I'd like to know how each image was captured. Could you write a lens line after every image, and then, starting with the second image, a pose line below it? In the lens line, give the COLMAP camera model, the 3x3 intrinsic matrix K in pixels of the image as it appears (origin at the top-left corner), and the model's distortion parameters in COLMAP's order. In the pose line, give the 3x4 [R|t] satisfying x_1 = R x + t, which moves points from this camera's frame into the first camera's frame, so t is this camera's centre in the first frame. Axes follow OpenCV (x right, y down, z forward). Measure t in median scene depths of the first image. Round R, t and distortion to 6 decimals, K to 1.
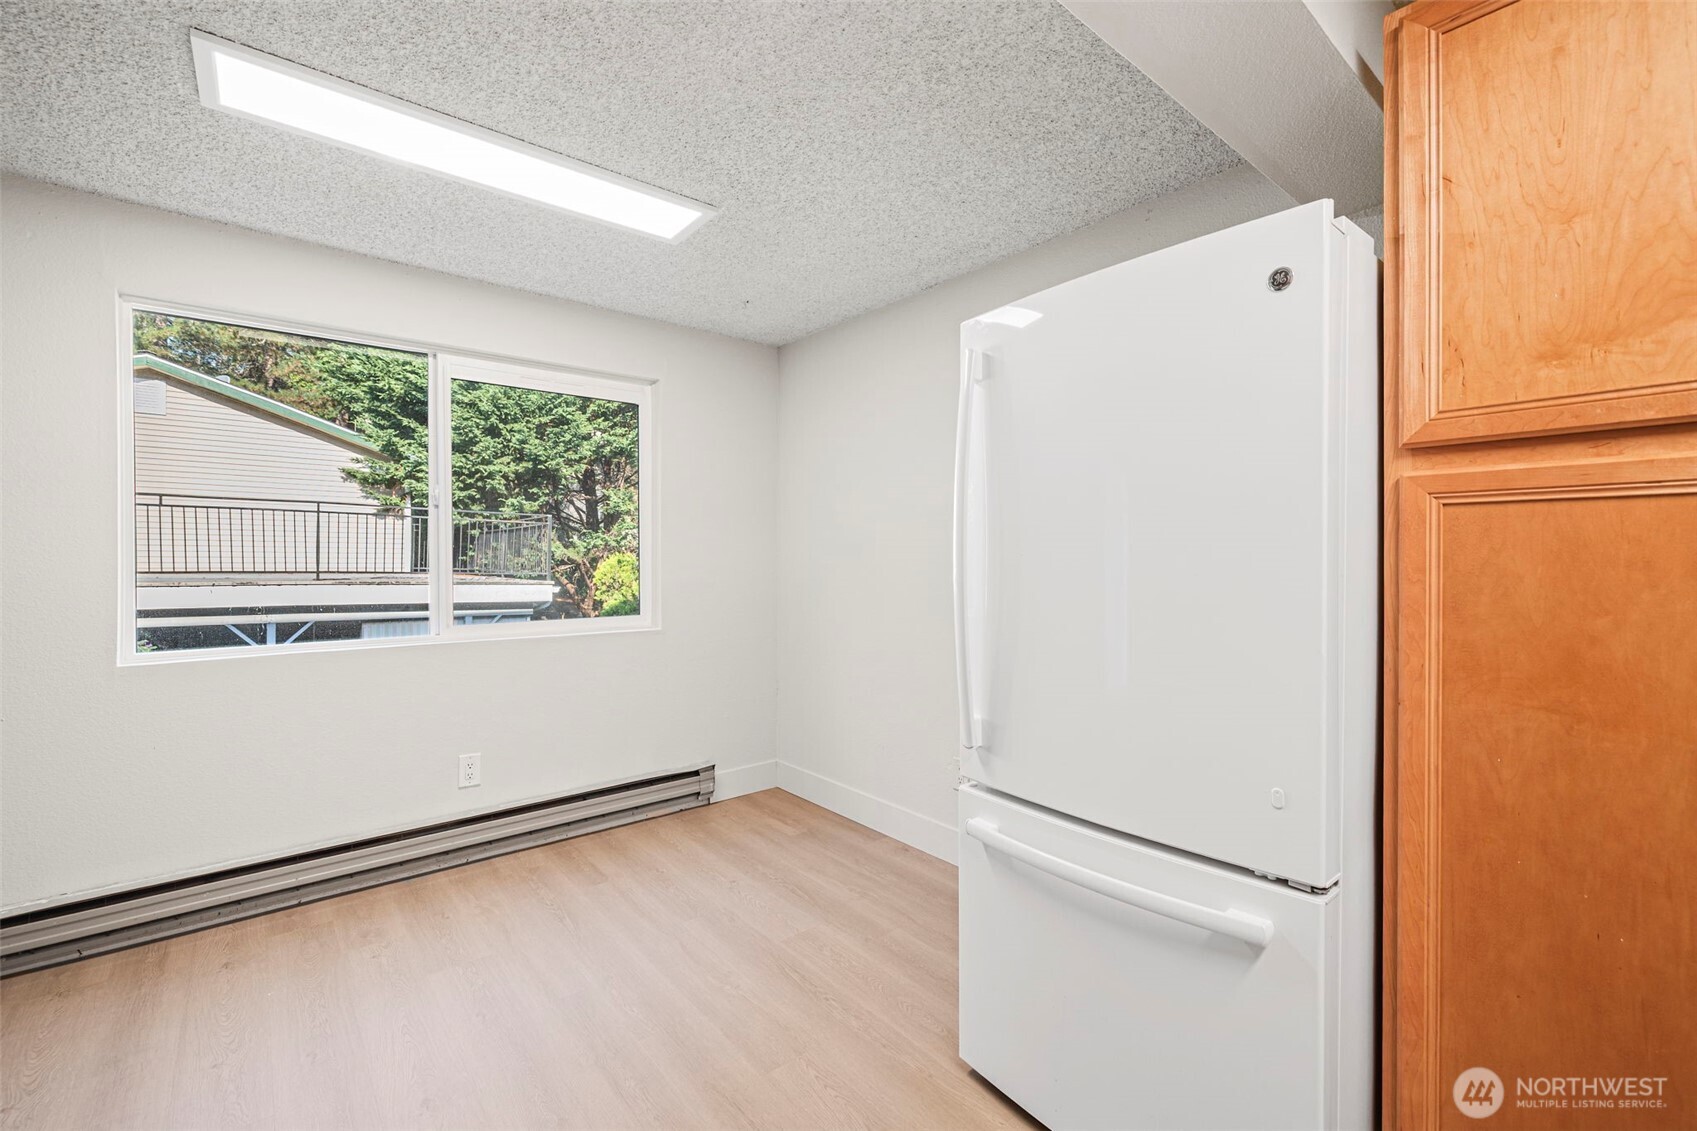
lens RADIAL K [[720.4, 0, 851.1], [0, 720.4, 561.8], [0, 0, 1]] dist [0.001760, 0.000941]
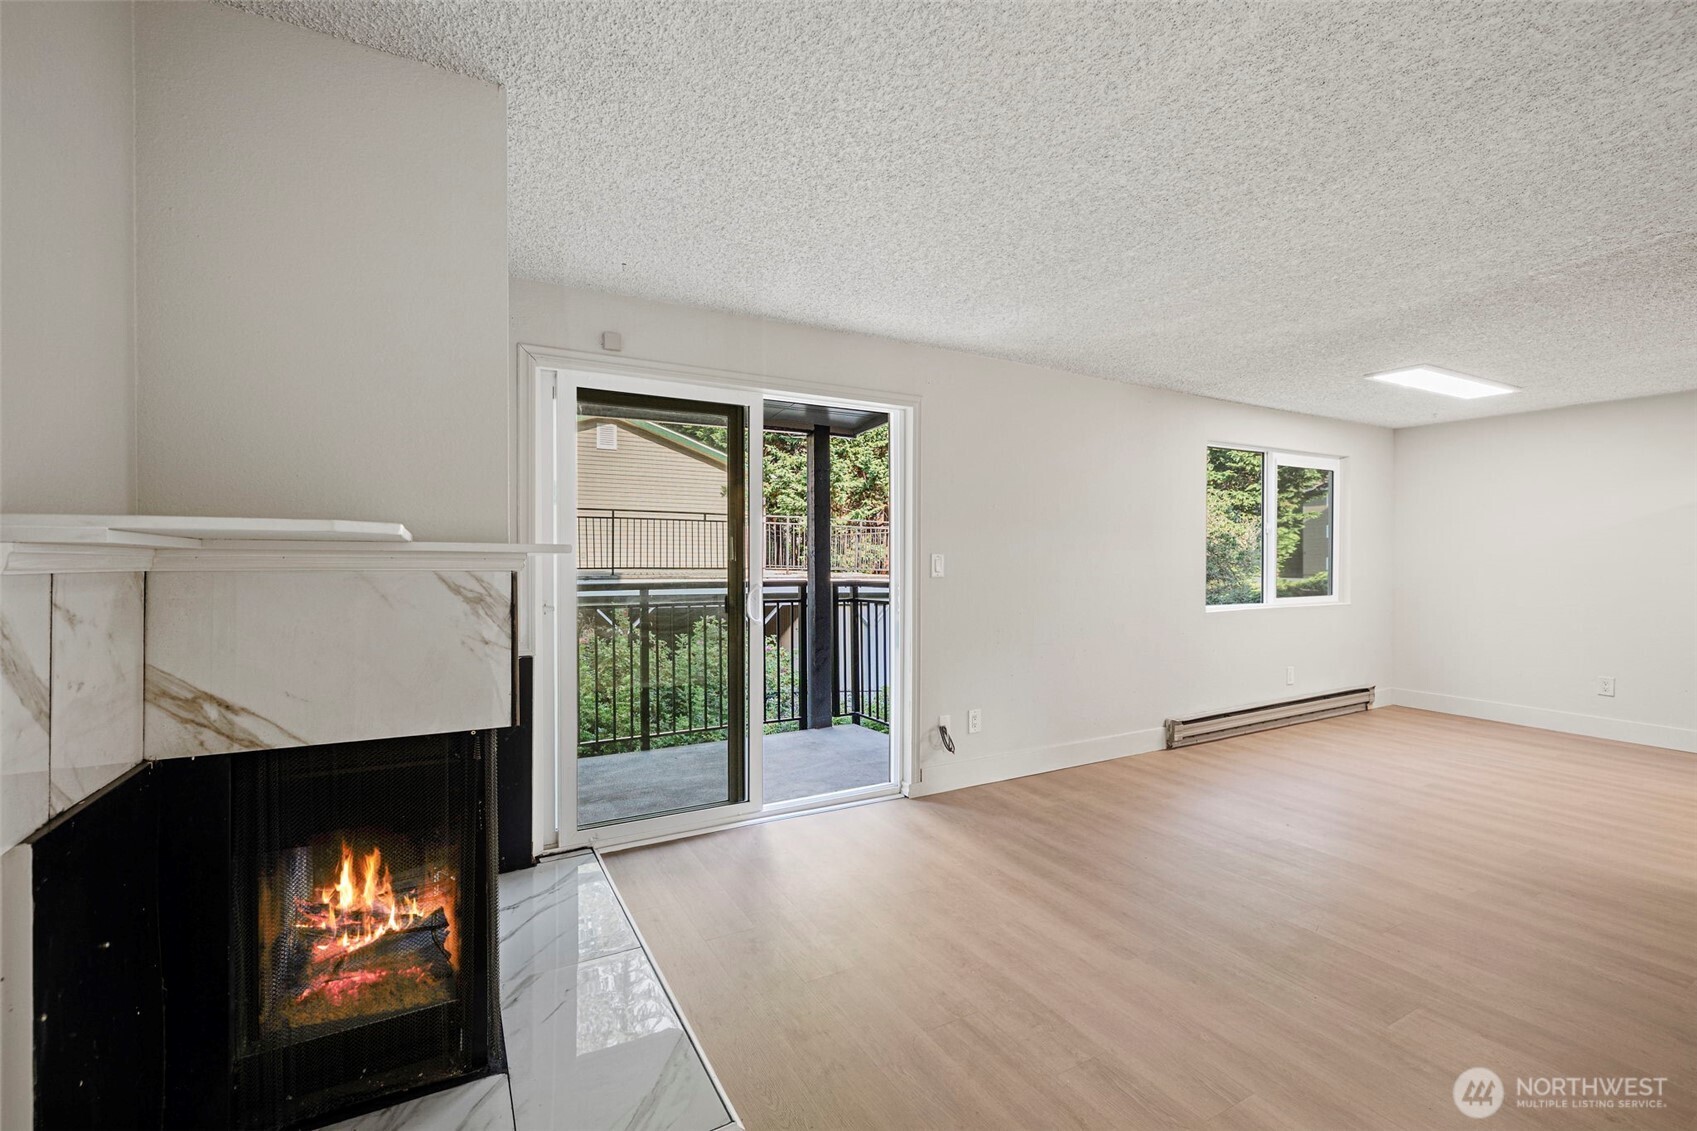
lens RADIAL K [[720.4, 0, 845.3], [0, 720.4, 567.4], [0, 0, 1]] dist [0.001760, 0.000941]
pose [[0.984154, 0.003441, -0.177281, -1.107040], [-0.001403, 0.999931, 0.011621, -0.010458], [0.177309, -0.011188, 0.984092, -0.863927]]
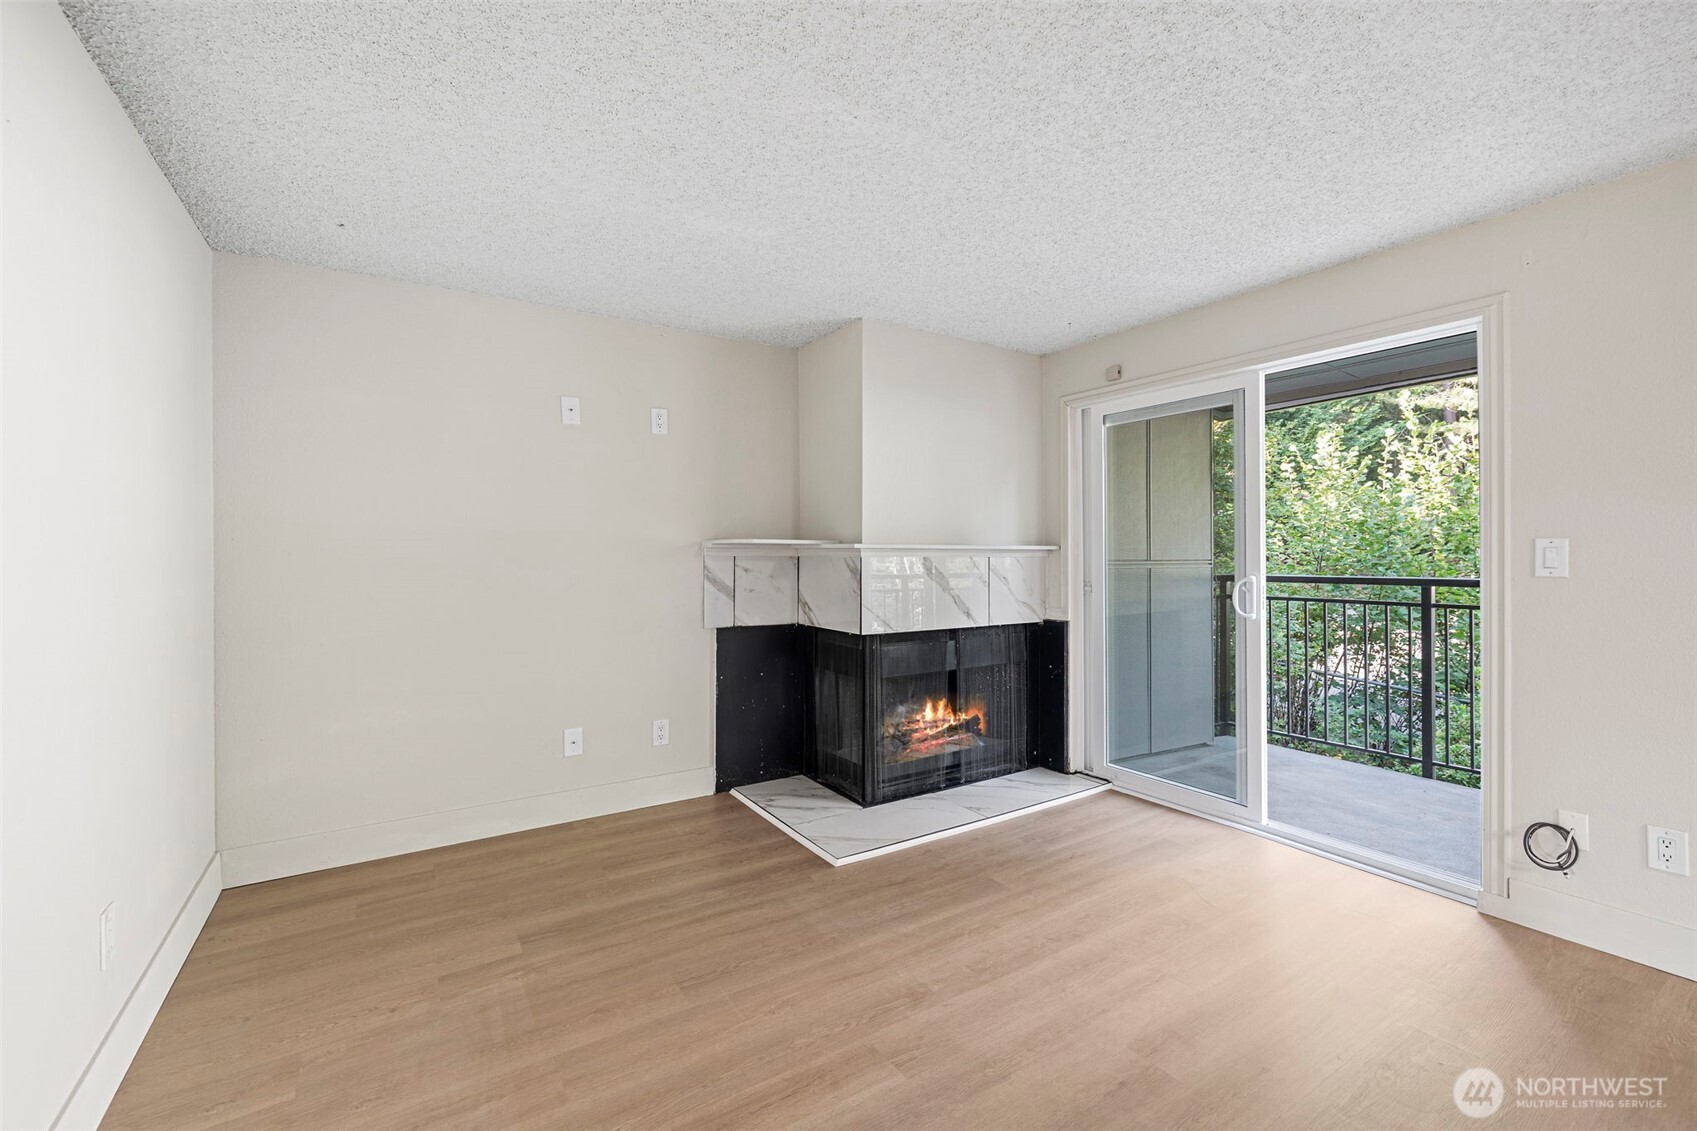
lens RADIAL K [[720.4, 0, 854.9], [0, 720.4, 560.1], [0, 0, 1]] dist [0.001760, 0.000941]
pose [[-0.095984, 0.010689, -0.995326, 2.220680], [0.004228, 0.999938, 0.010330, -0.000793], [0.995374, -0.003217, -0.096023, 1.777750]]
